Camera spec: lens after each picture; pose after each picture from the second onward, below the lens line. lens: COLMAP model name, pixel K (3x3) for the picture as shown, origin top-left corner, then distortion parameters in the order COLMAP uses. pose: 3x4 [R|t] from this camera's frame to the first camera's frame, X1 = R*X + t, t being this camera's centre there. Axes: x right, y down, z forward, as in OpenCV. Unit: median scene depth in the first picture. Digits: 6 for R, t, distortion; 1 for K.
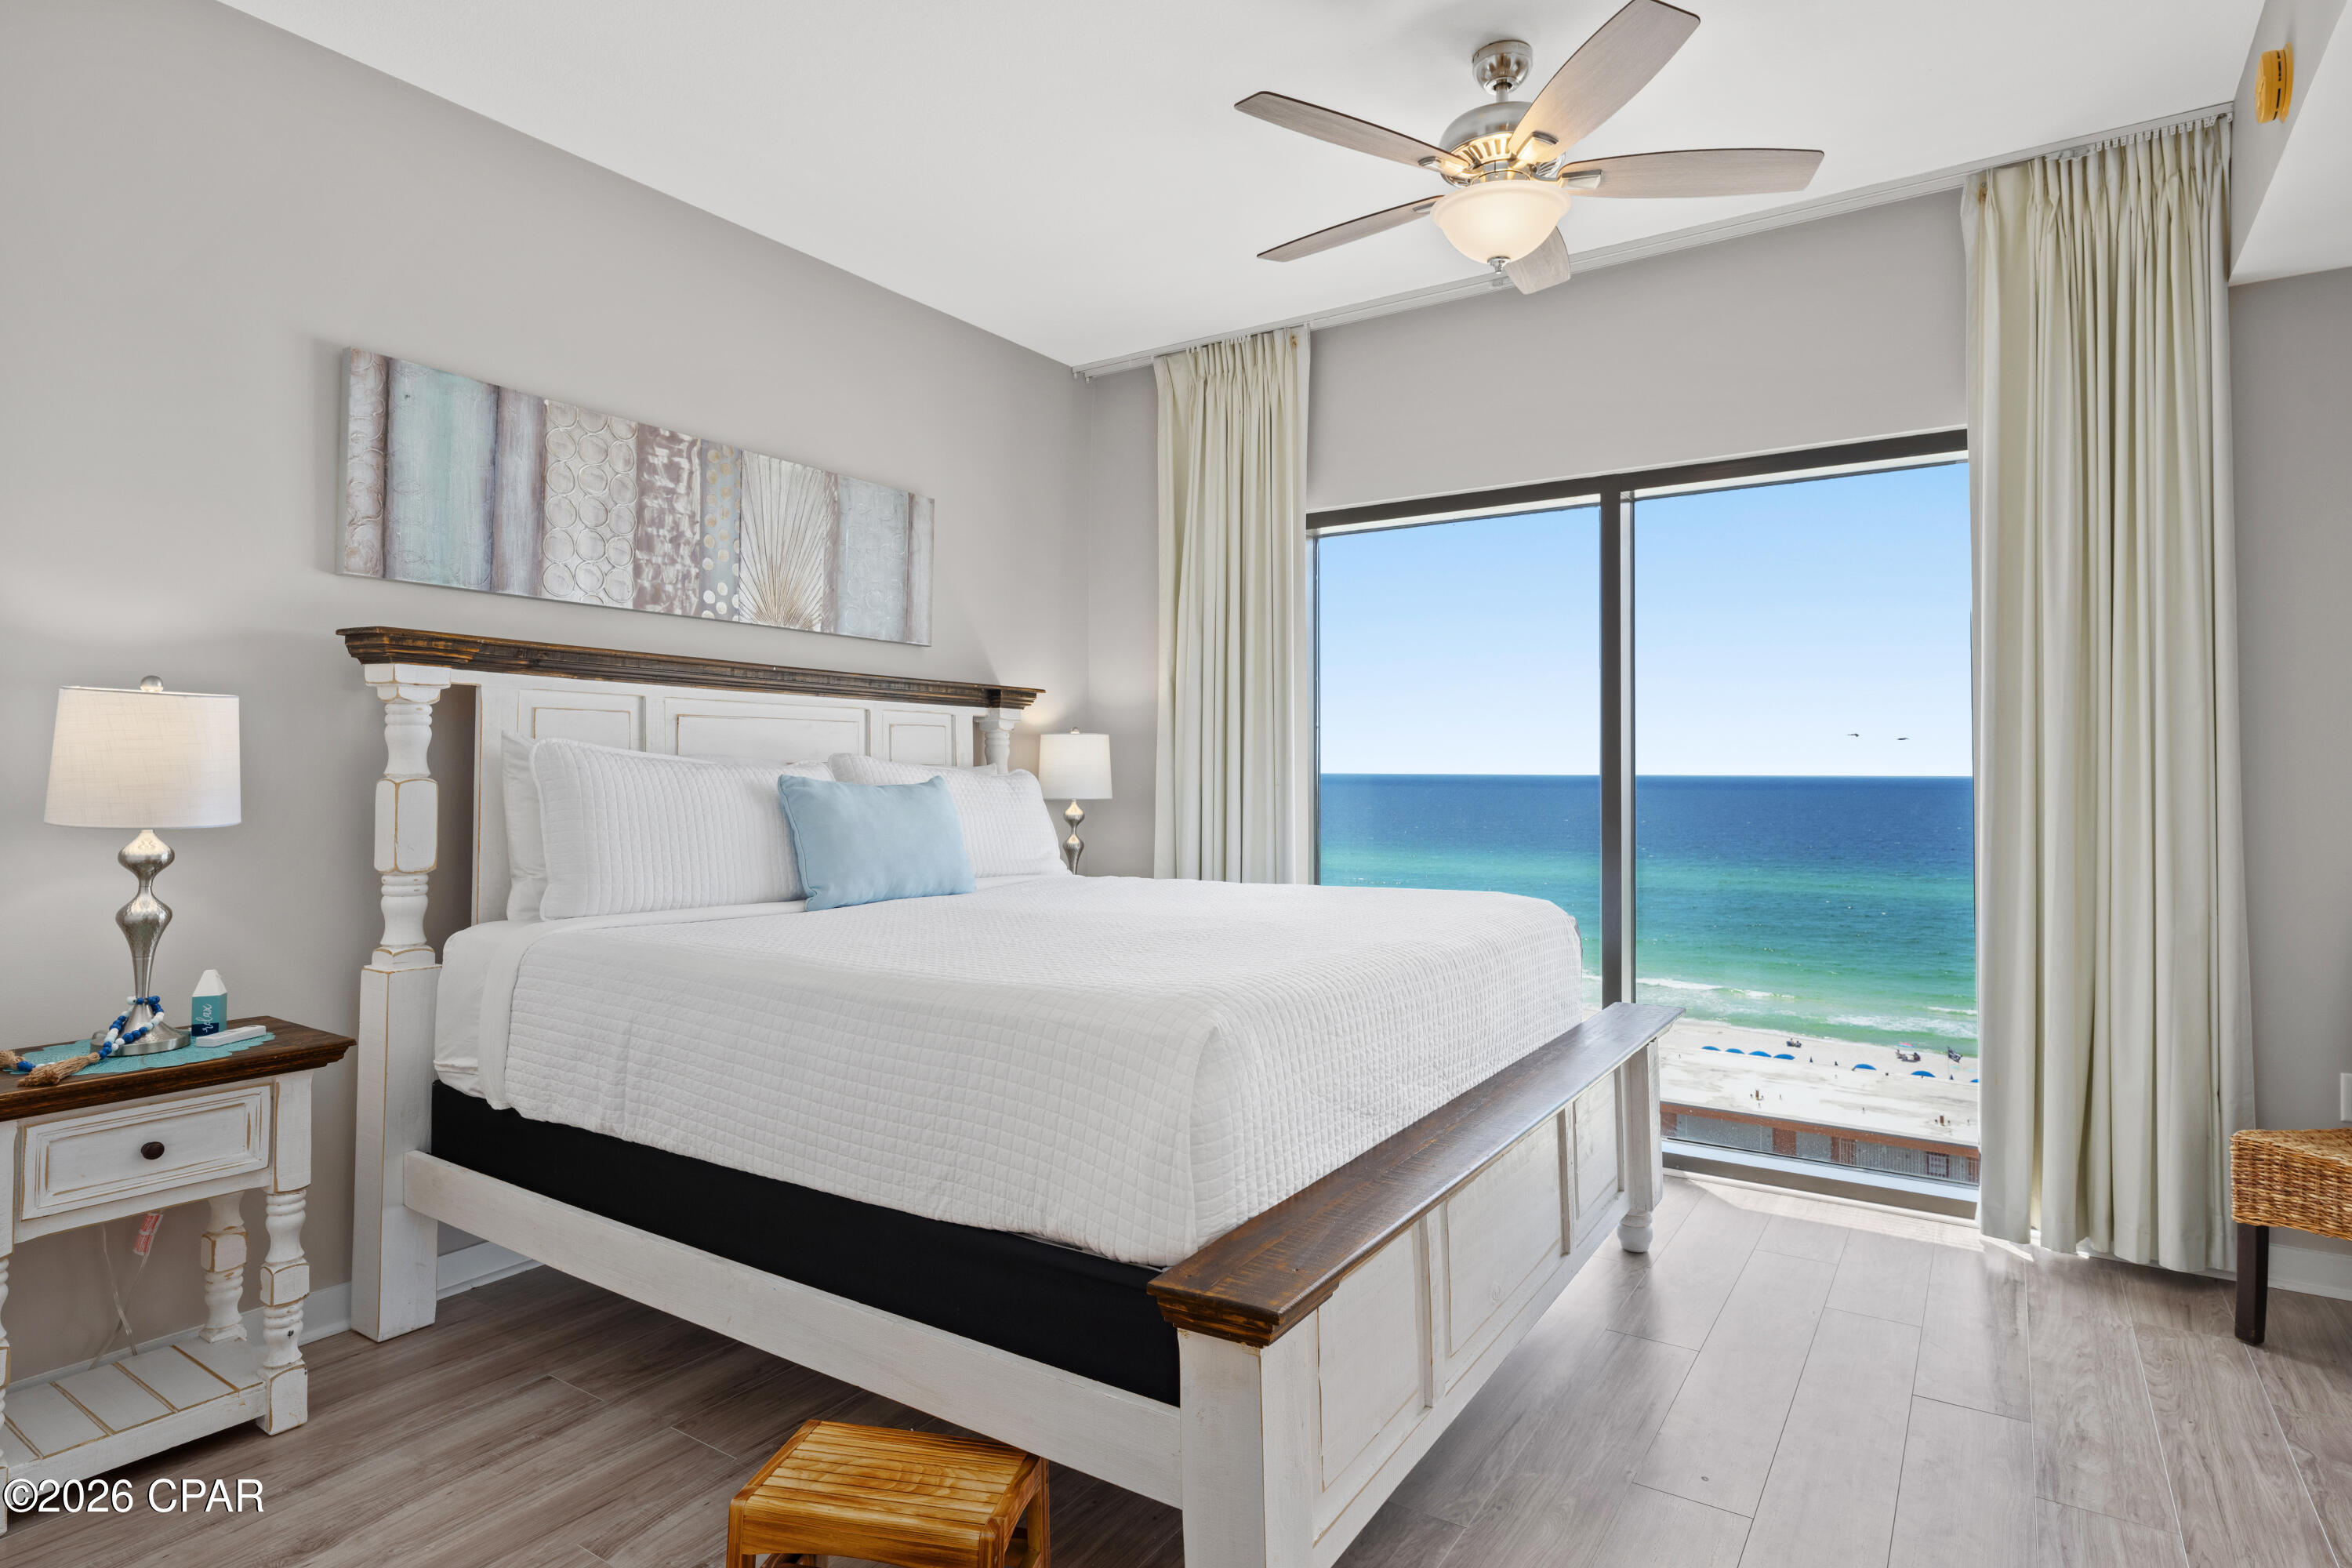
lens RADIAL K [[1239.2, 0, 1192.1], [0, 1239.2, 752.4], [0, 0, 1]] dist [0.001888, 0.000022]
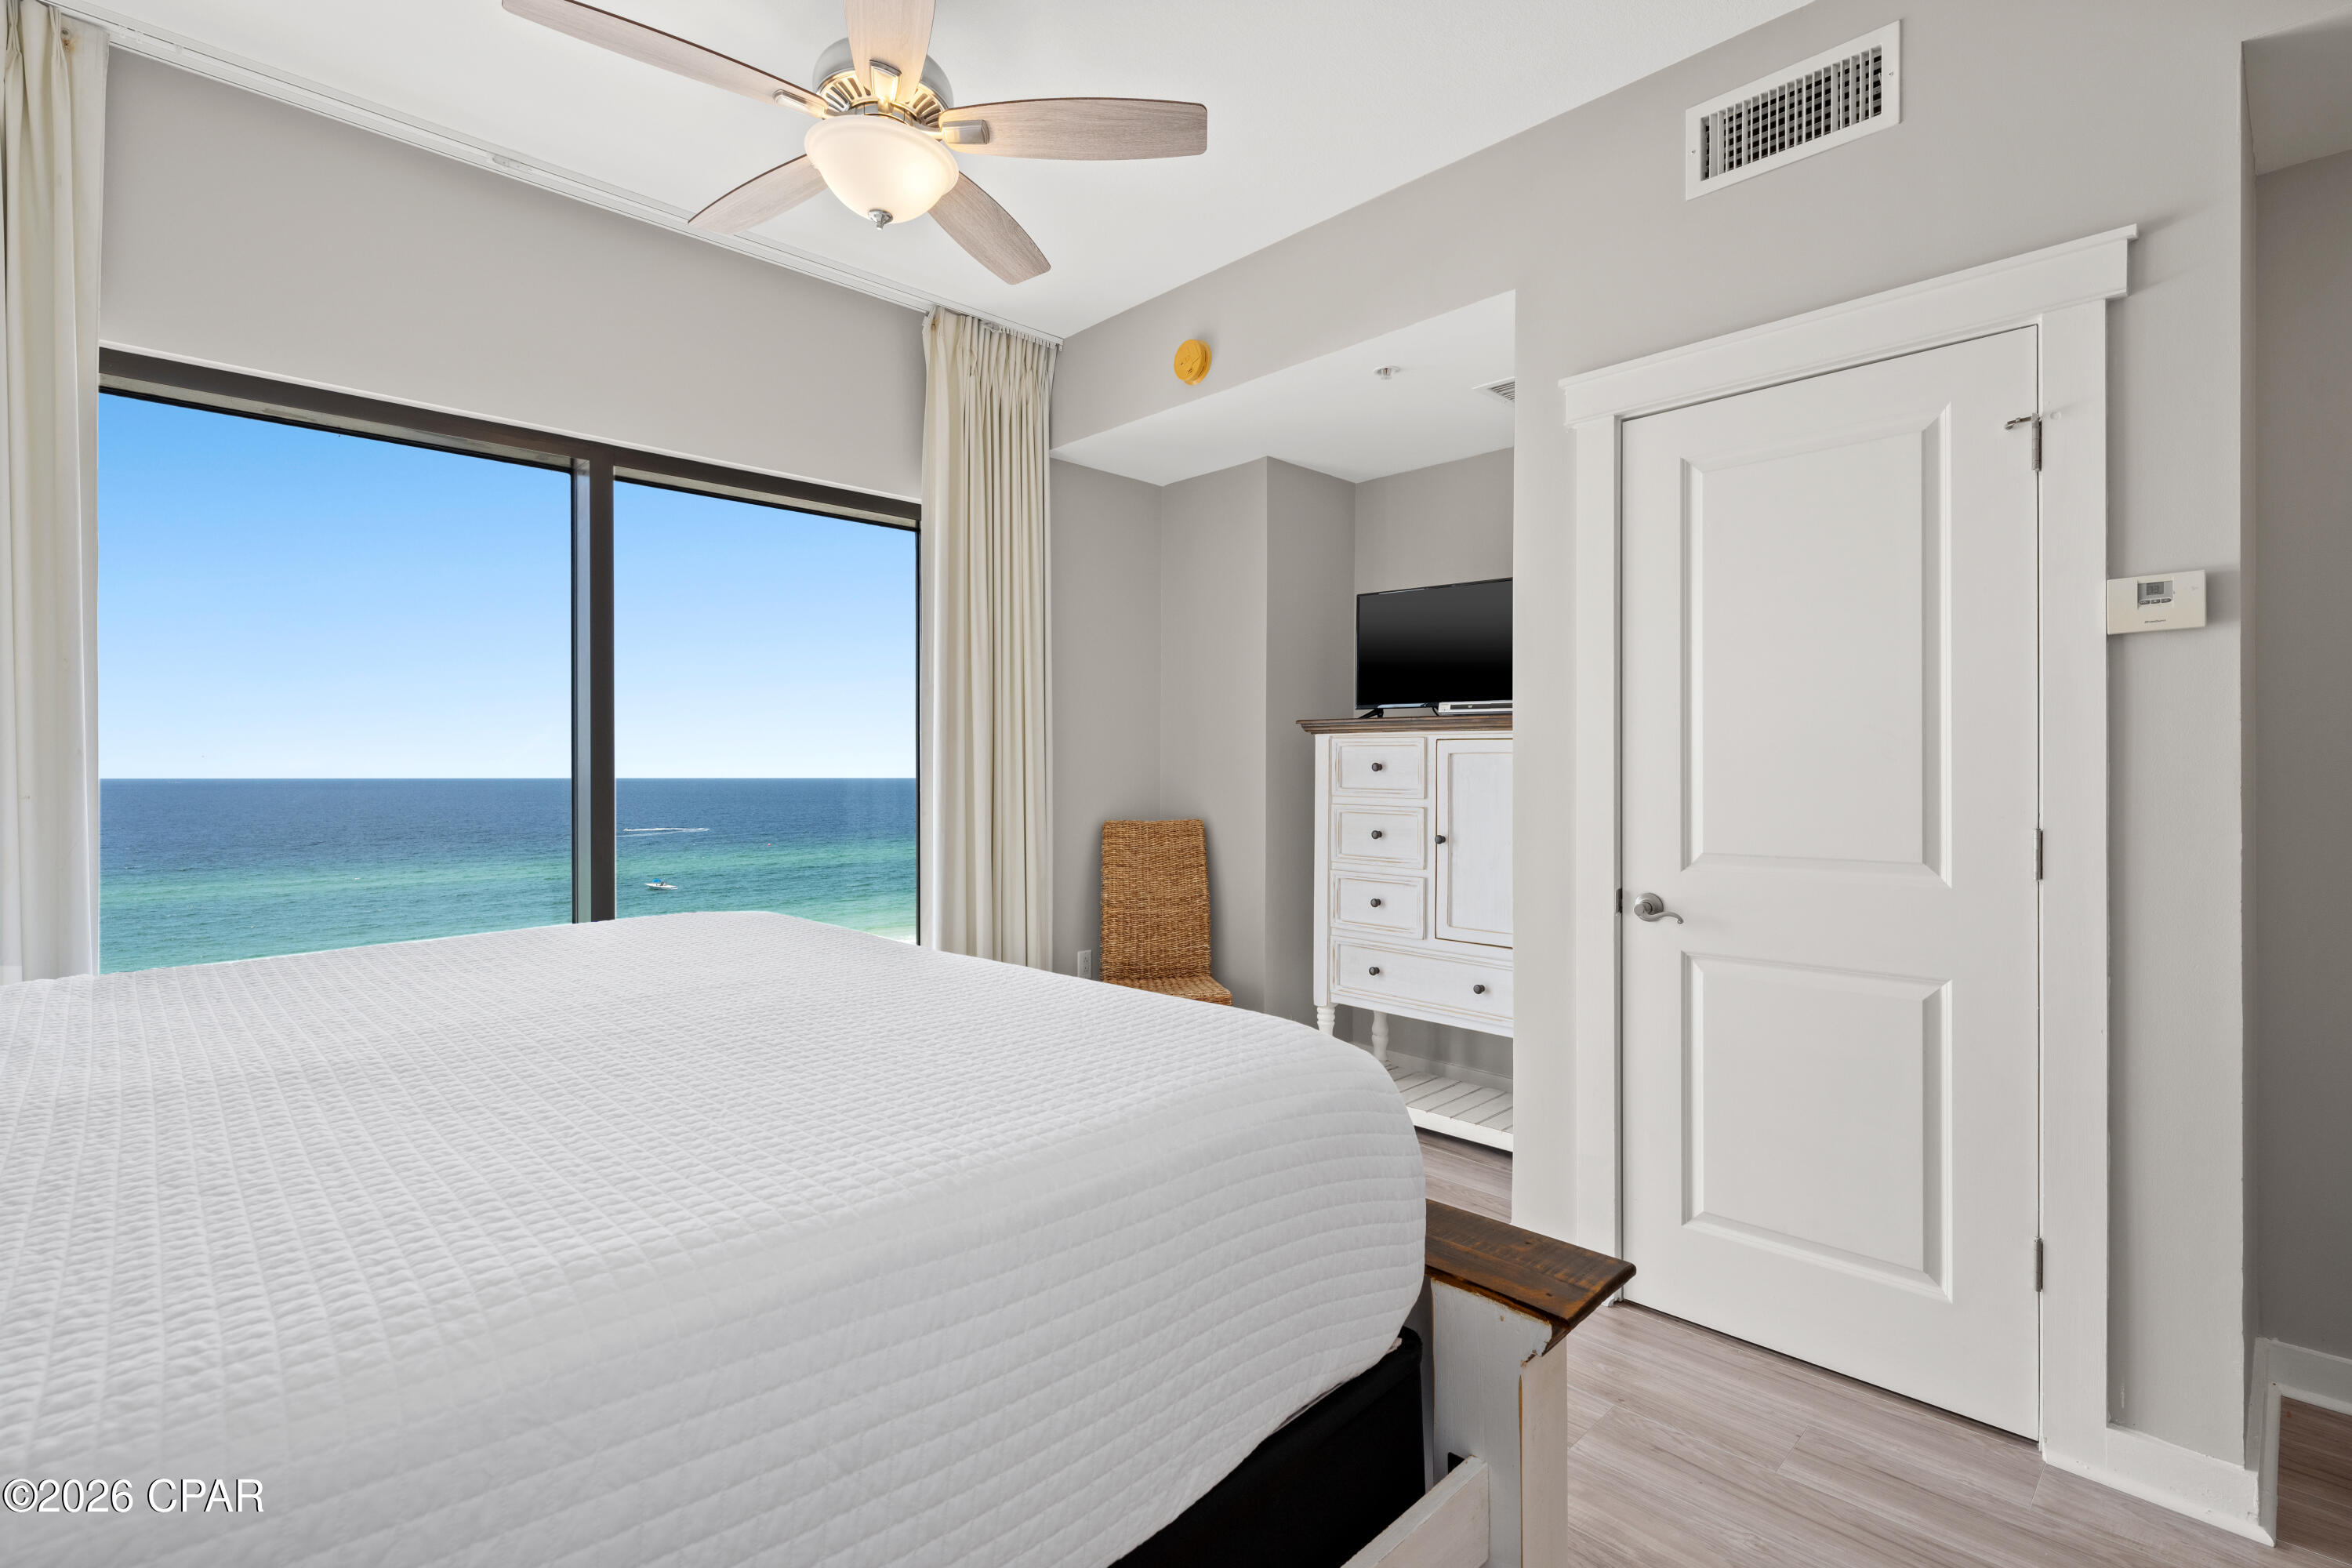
lens RADIAL K [[1095.7, 0, 1181.7], [0, 1095.7, 767.6], [0, 0, 1]] dist [0.001592, 0.000240]
pose [[0.200314, -0.005905, 0.979714, -0.423707], [-0.009703, 0.999921, 0.008011, -0.001650], [-0.979684, -0.011111, 0.200240, 0.509039]]
